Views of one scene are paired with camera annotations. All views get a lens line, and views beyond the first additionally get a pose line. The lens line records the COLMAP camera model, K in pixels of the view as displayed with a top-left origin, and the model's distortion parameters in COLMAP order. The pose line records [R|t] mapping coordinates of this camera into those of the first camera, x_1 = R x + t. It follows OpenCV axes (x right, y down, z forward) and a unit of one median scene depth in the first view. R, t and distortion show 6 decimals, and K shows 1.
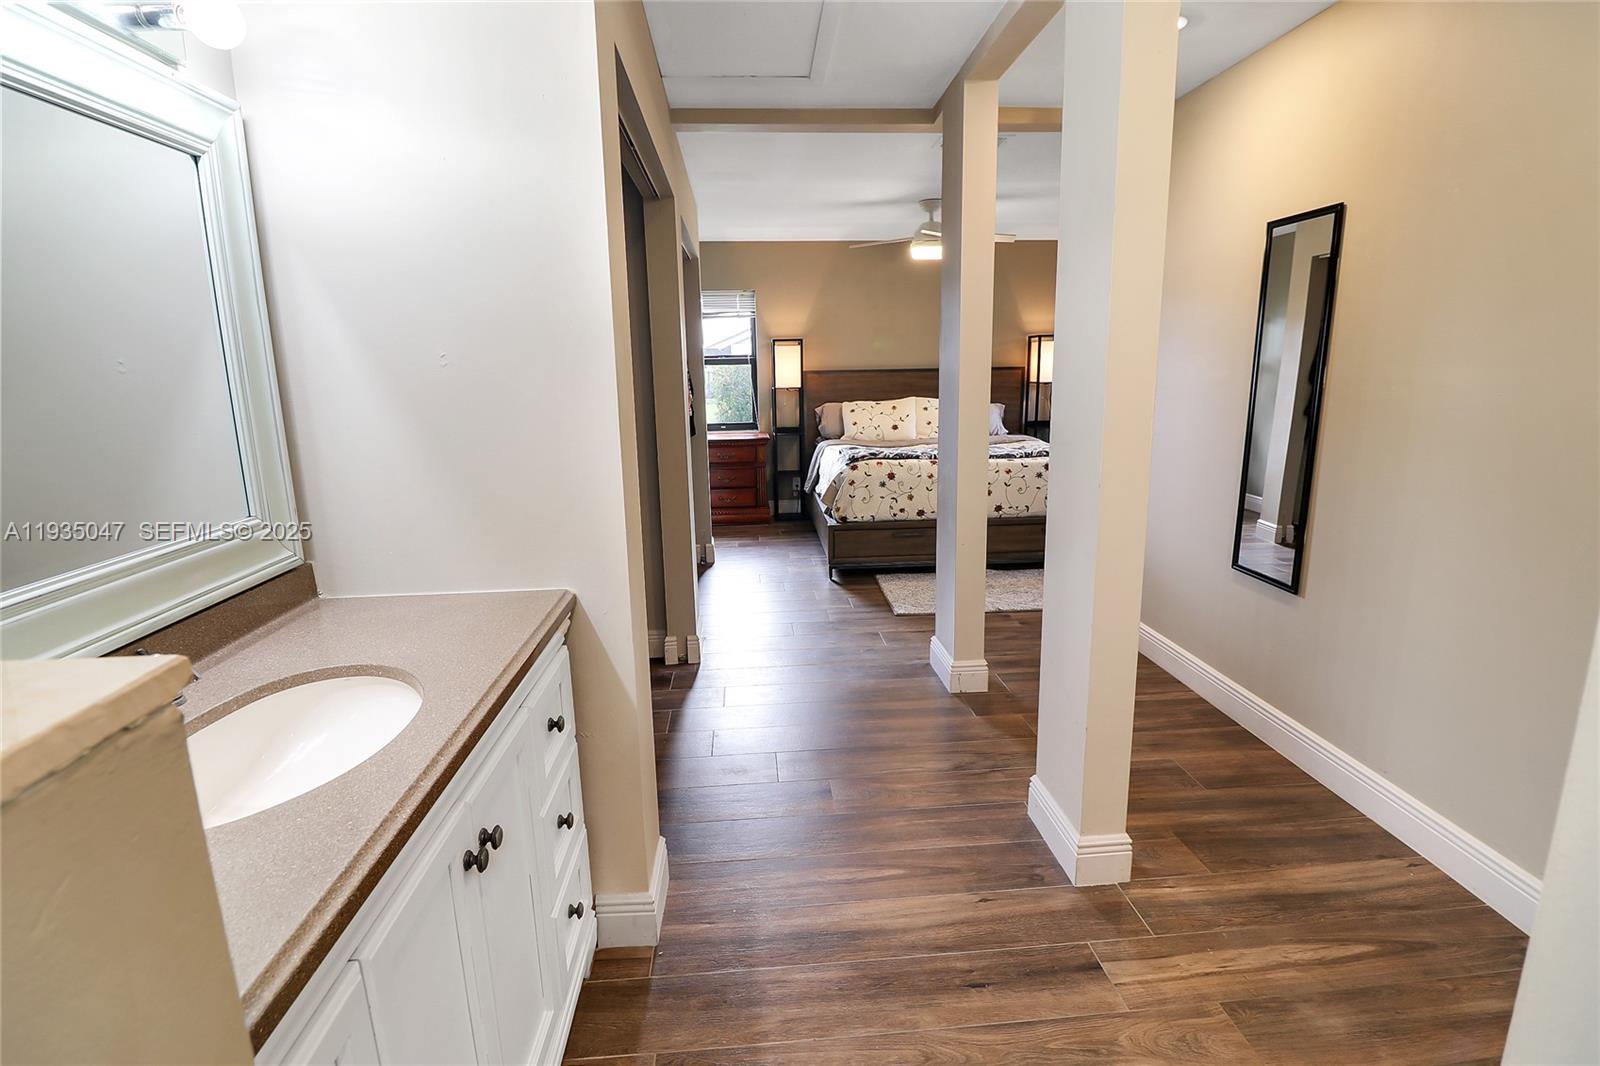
lens RADIAL K [[743.2, 0, 799.1], [0, 743.2, 512.2], [0, 0, 1]] dist [0.004521, -0.016365]
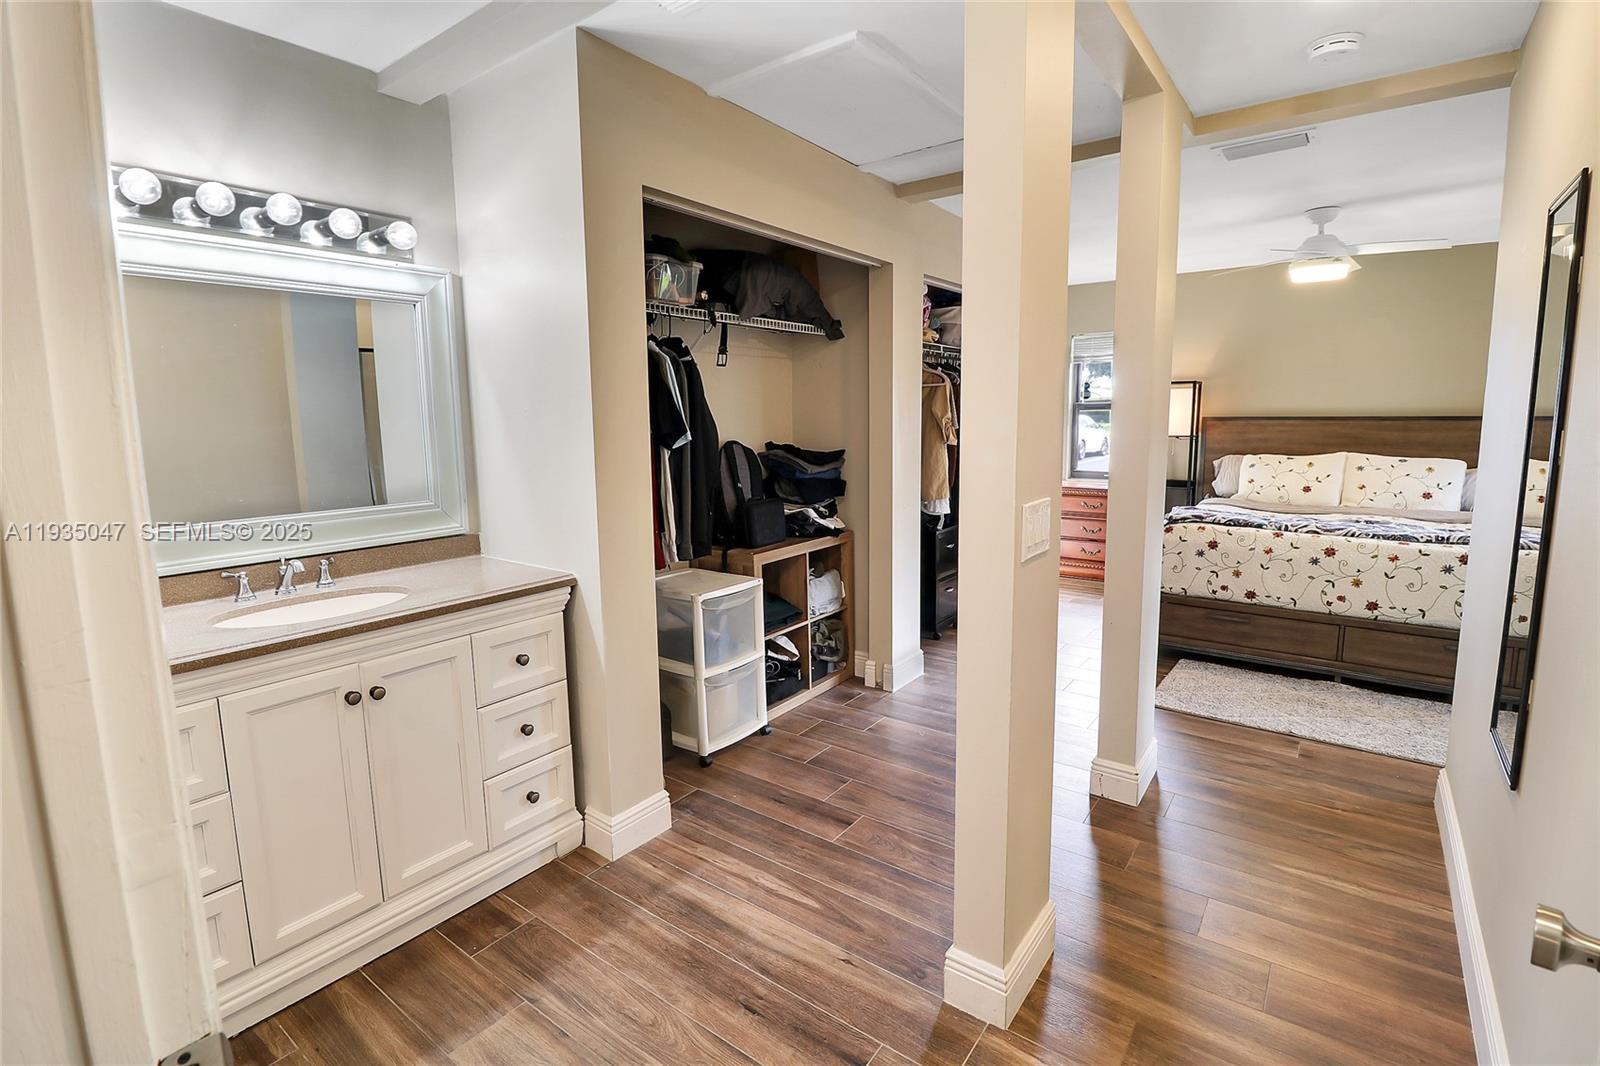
lens RADIAL K [[743.2, 0, 799.1], [0, 743.2, 512.2], [0, 0, 1]] dist [0.004521, -0.016365]
pose [[0.753134, 0.095966, -0.650830, 0.310025], [-0.129779, 0.991535, -0.003976, -0.021082], [0.644939, 0.087459, 0.759213, 0.064812]]
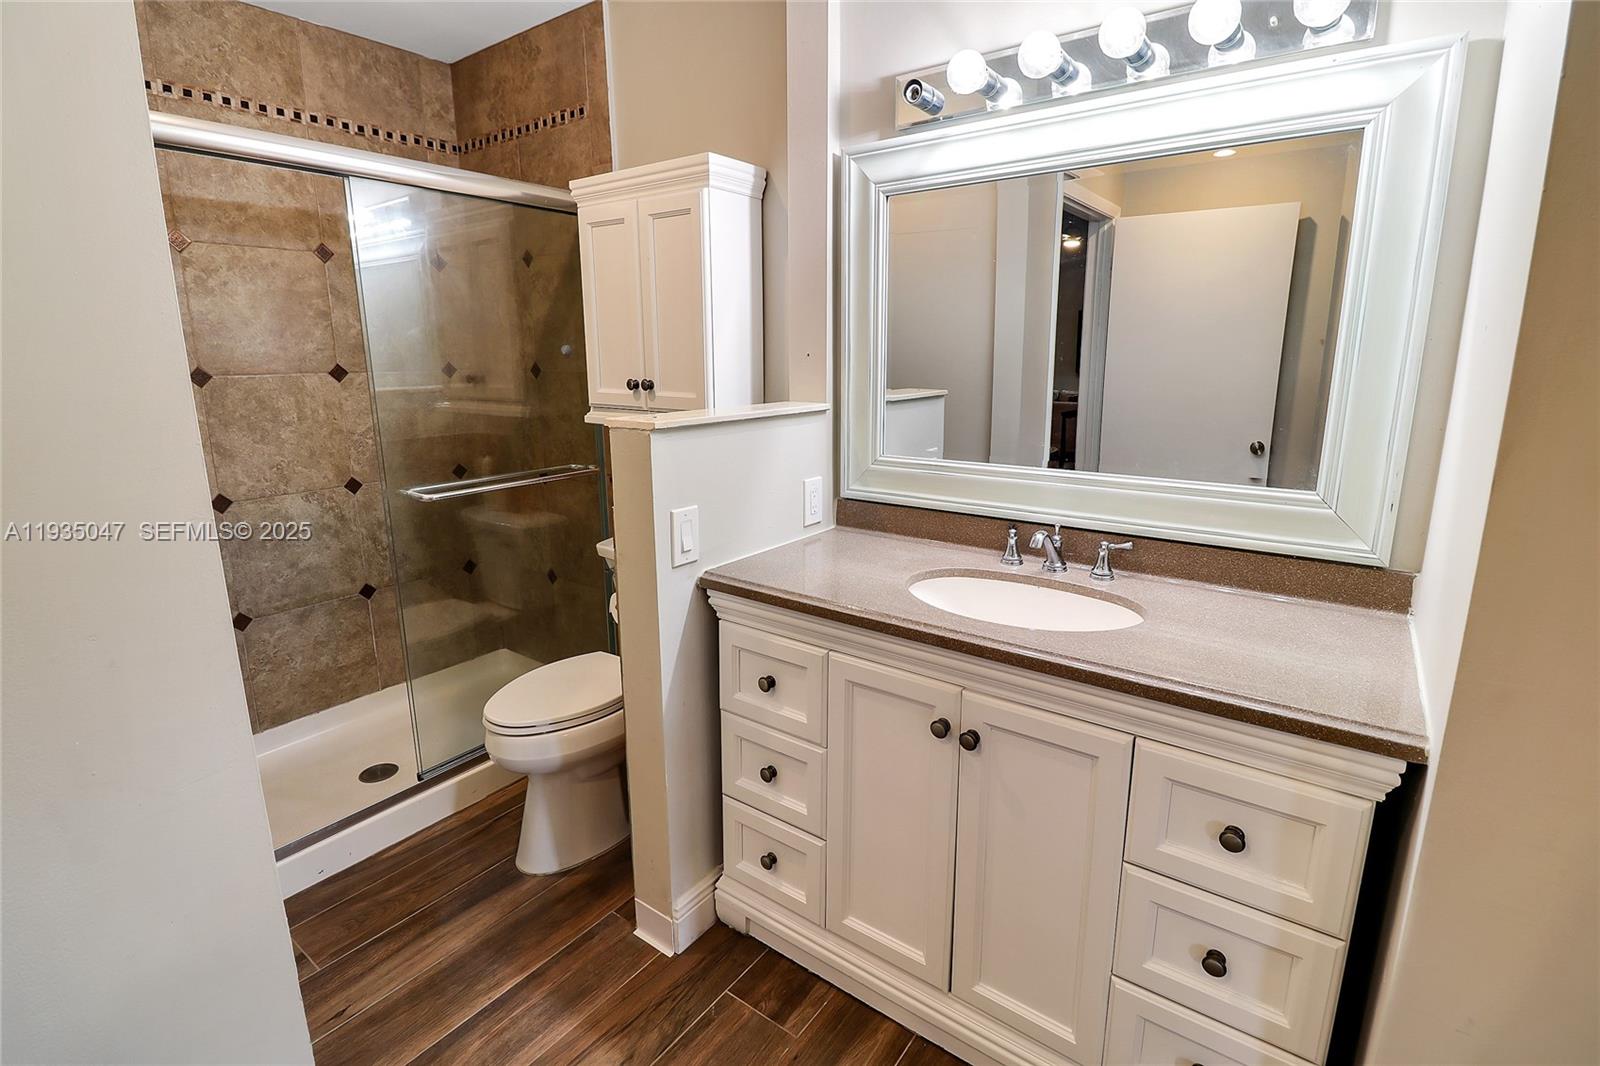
lens RADIAL K [[743.2, 0, 799.1], [0, 743.2, 512.2], [0, 0, 1]] dist [0.004521, -0.016365]
pose [[-0.654300, 0.181773, -0.734064, 0.131844], [-0.126610, 0.930651, 0.343306, -0.064483], [0.745561, 0.317565, -0.585911, 0.308221]]
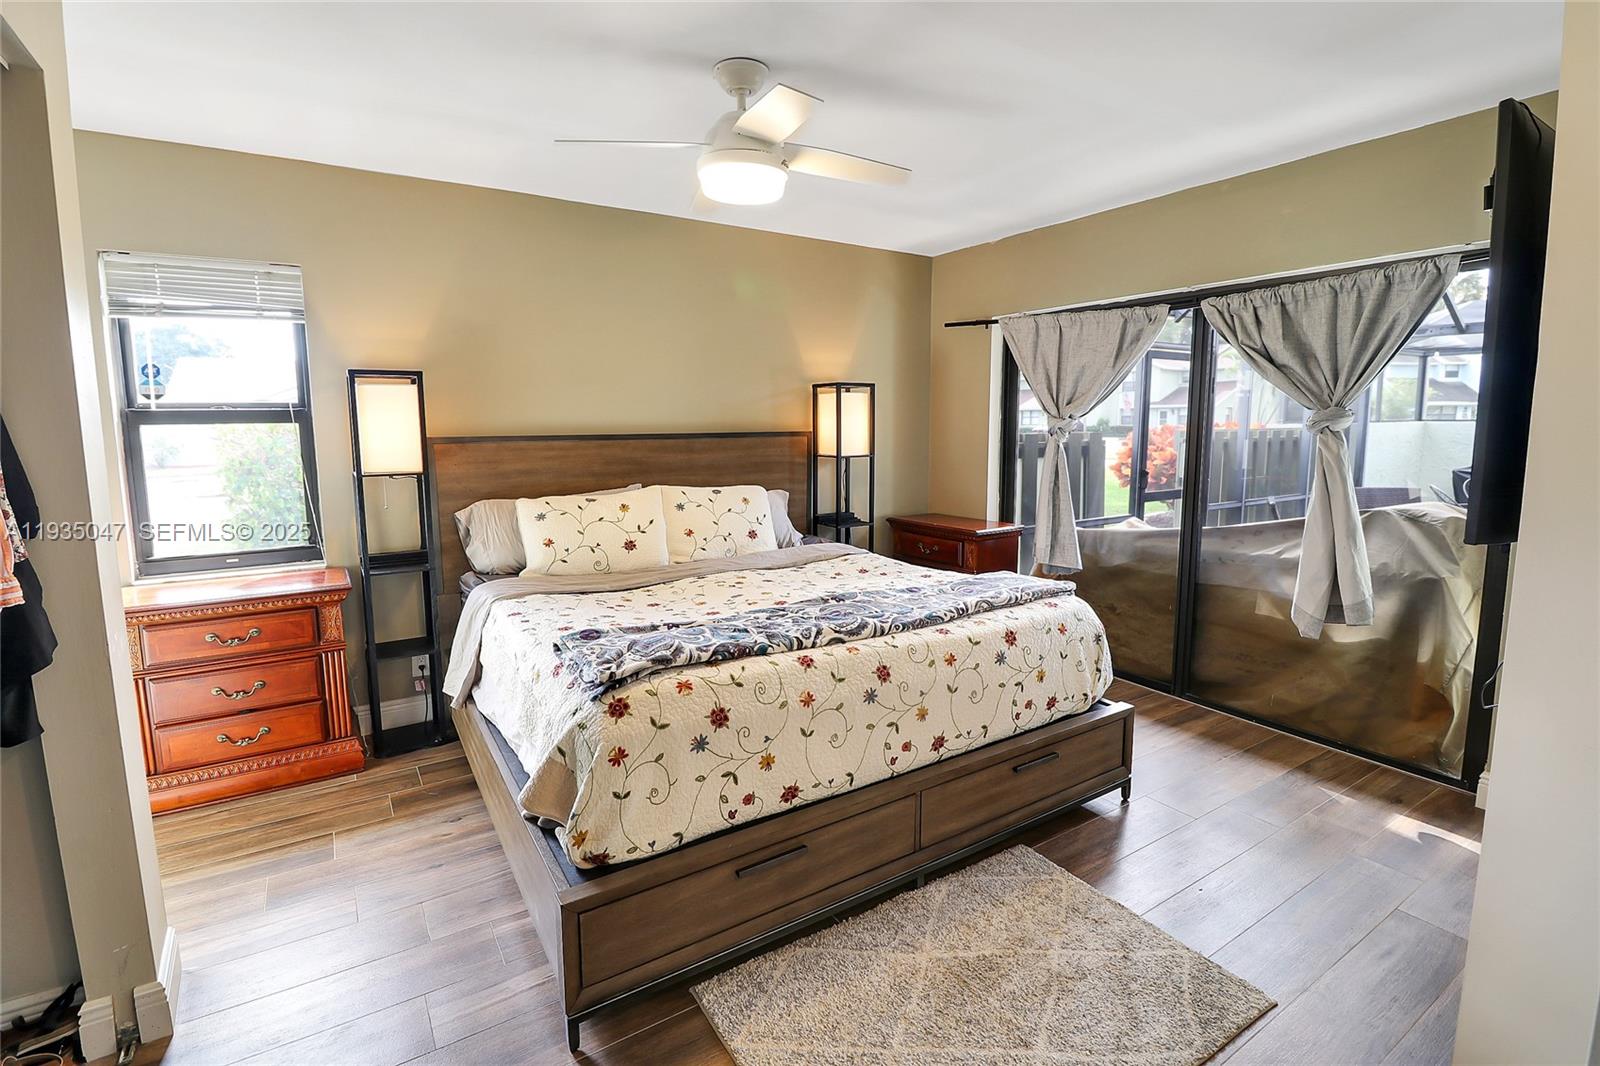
lens RADIAL K [[743.2, 0, 799.1], [0, 743.2, 512.2], [0, 0, 1]] dist [0.004521, -0.016365]
pose [[0.879223, -0.045716, 0.474211, -0.016249], [0.082337, 0.994988, -0.056736, -0.127293], [-0.469241, 0.088929, 0.878581, 0.629125]]
